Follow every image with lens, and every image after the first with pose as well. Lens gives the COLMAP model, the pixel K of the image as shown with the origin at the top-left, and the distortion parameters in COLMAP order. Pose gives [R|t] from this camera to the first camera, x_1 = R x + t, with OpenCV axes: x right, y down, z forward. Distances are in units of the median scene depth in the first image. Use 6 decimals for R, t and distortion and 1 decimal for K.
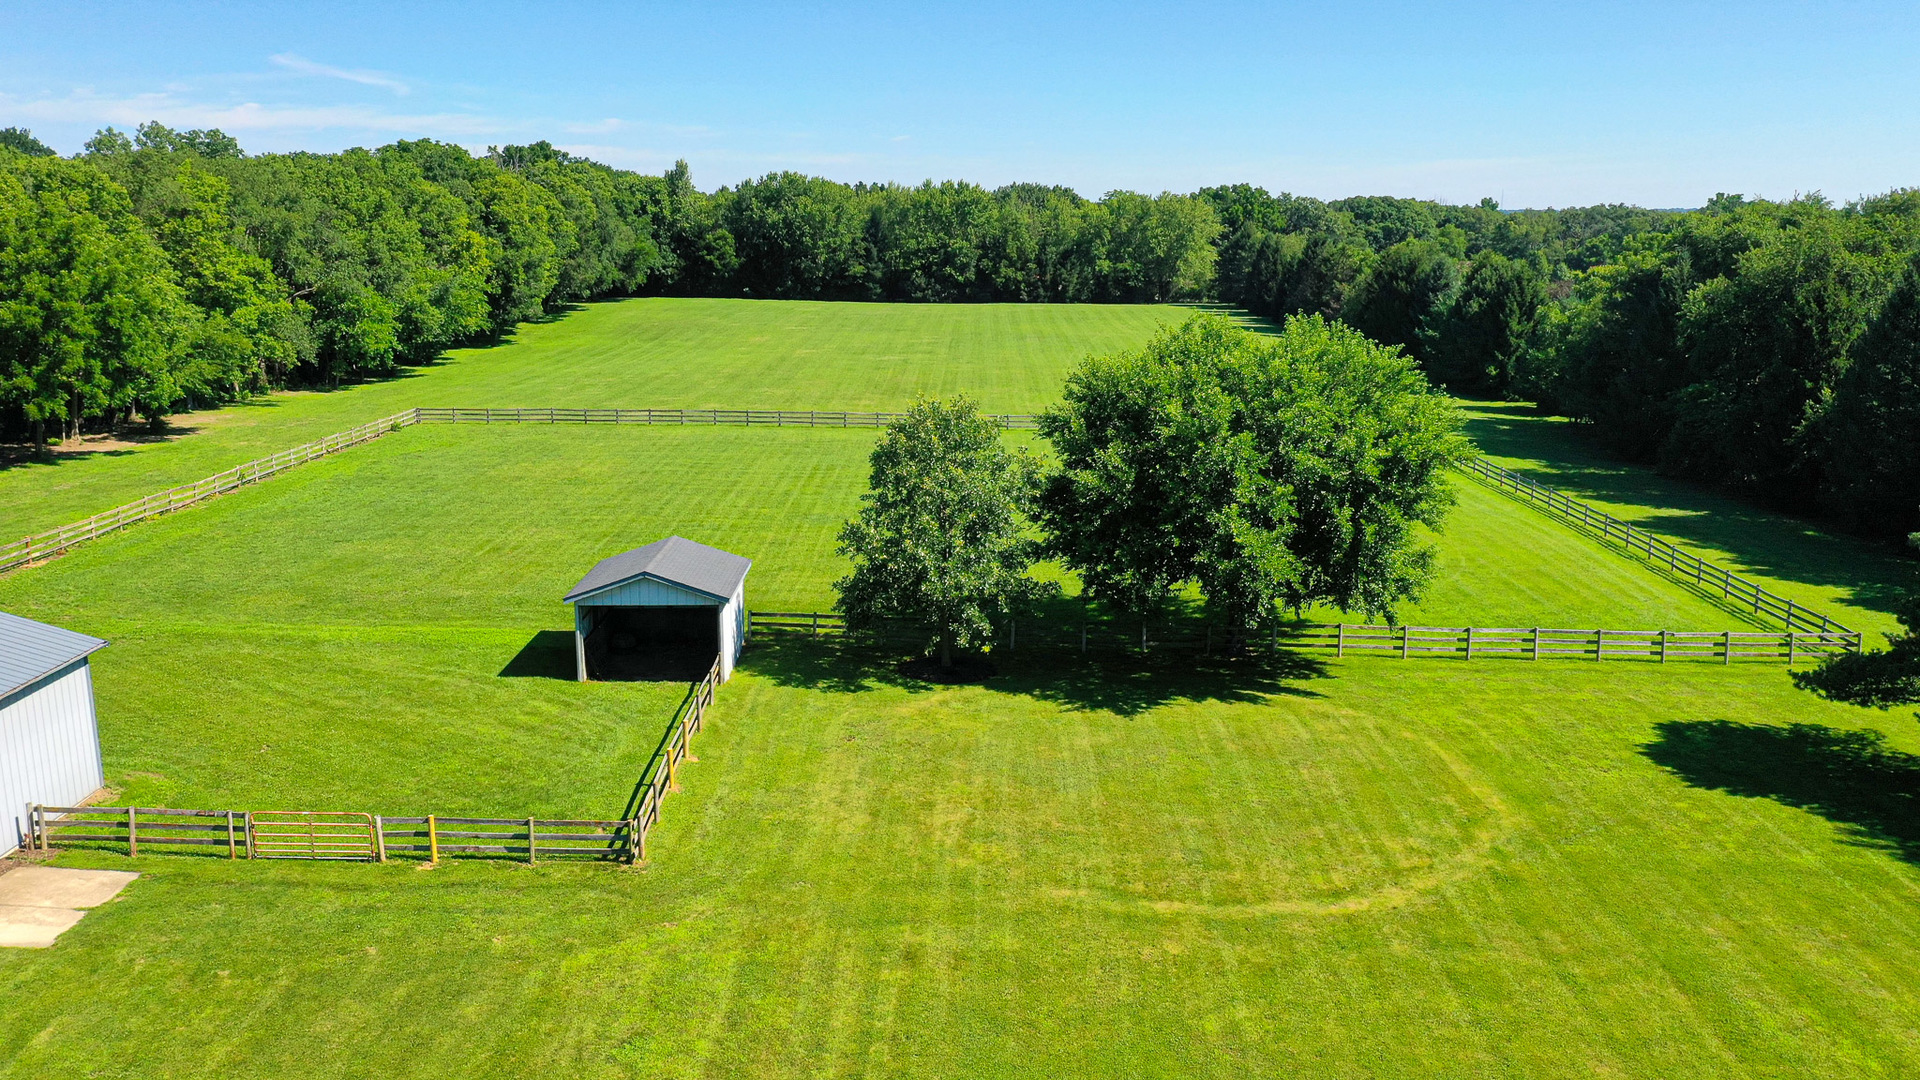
lens RADIAL K [[1499.7, 0, 962.6], [0, 1499.7, 524.4], [0, 0, 1]] dist [-0.006621, 0.002886]
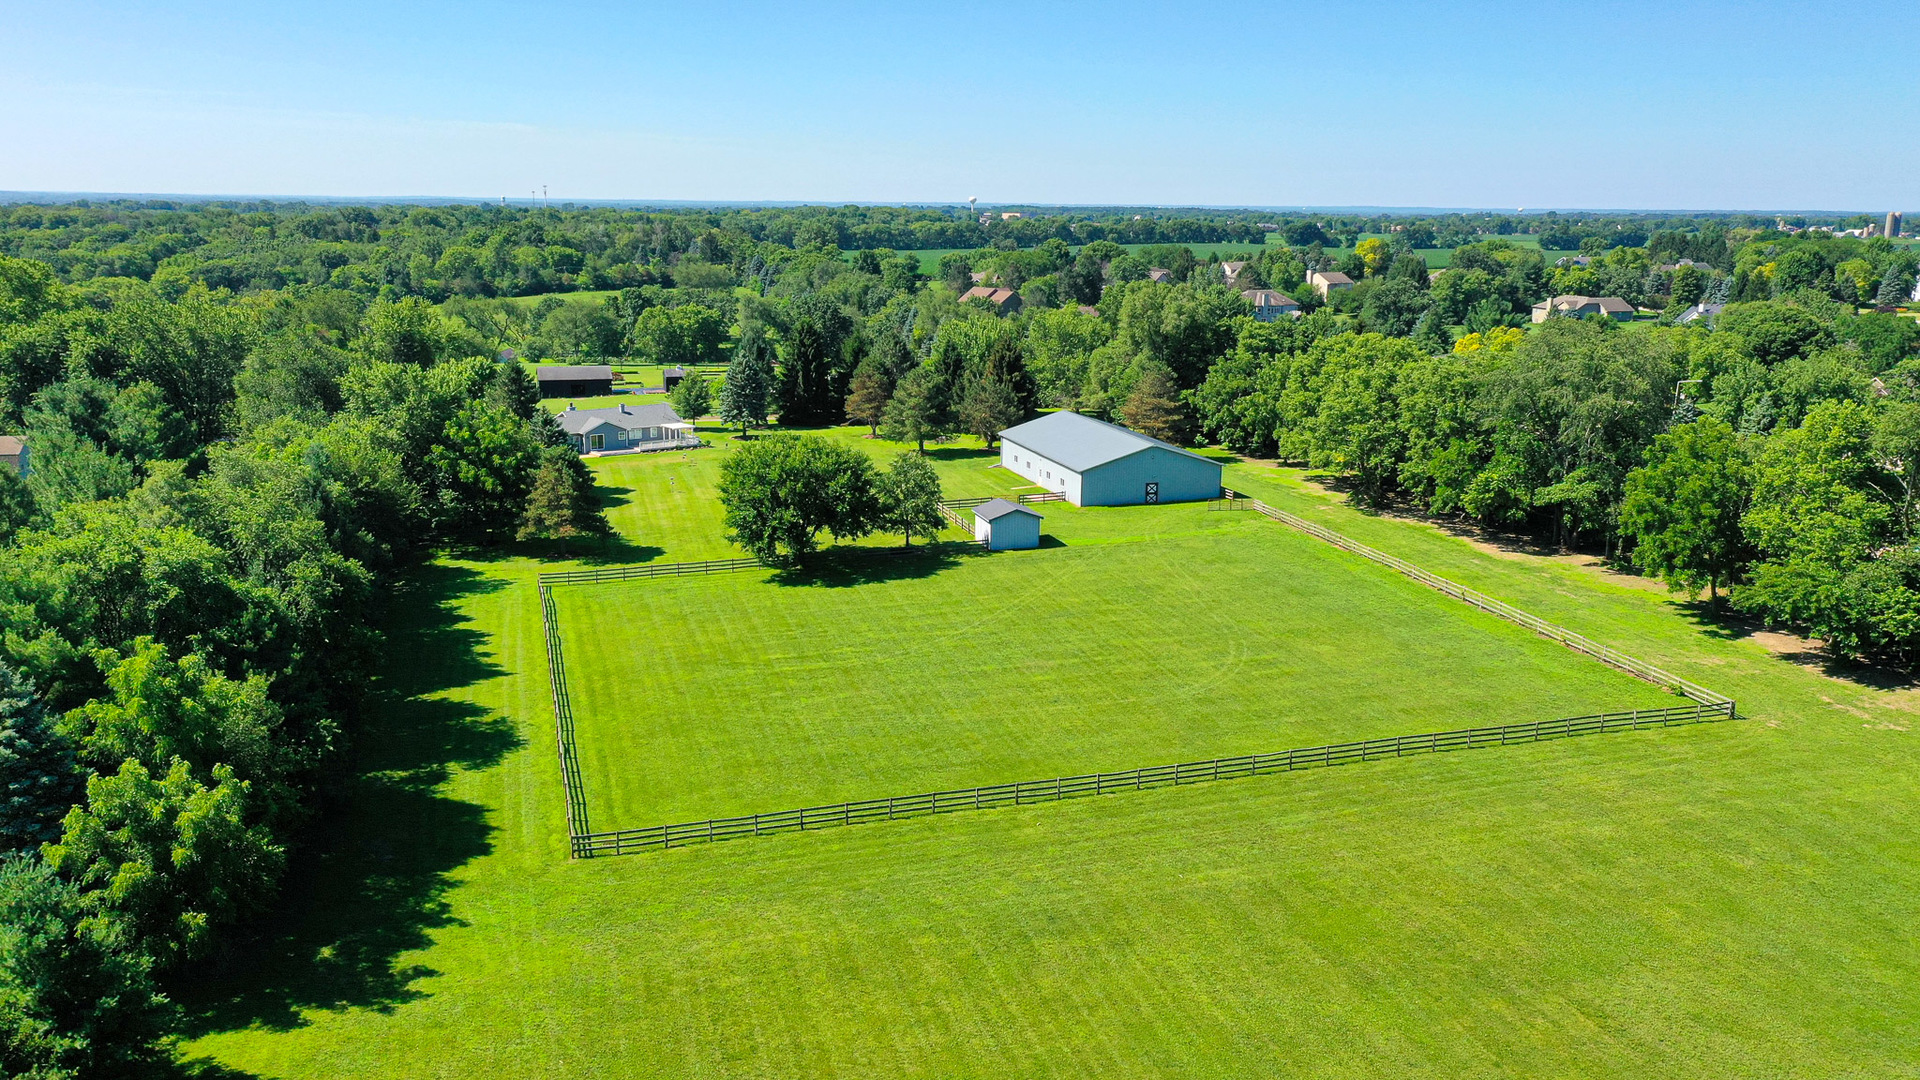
lens RADIAL K [[1499.7, 0, 960.9], [0, 1499.7, 544.5], [0, 0, 1]] dist [-0.006621, 0.002886]
pose [[-0.960418, 0.058108, -0.272436, 0.156558], [-0.057525, 0.915550, 0.398069, -0.255217], [0.272560, 0.397985, -0.875968, 0.862542]]
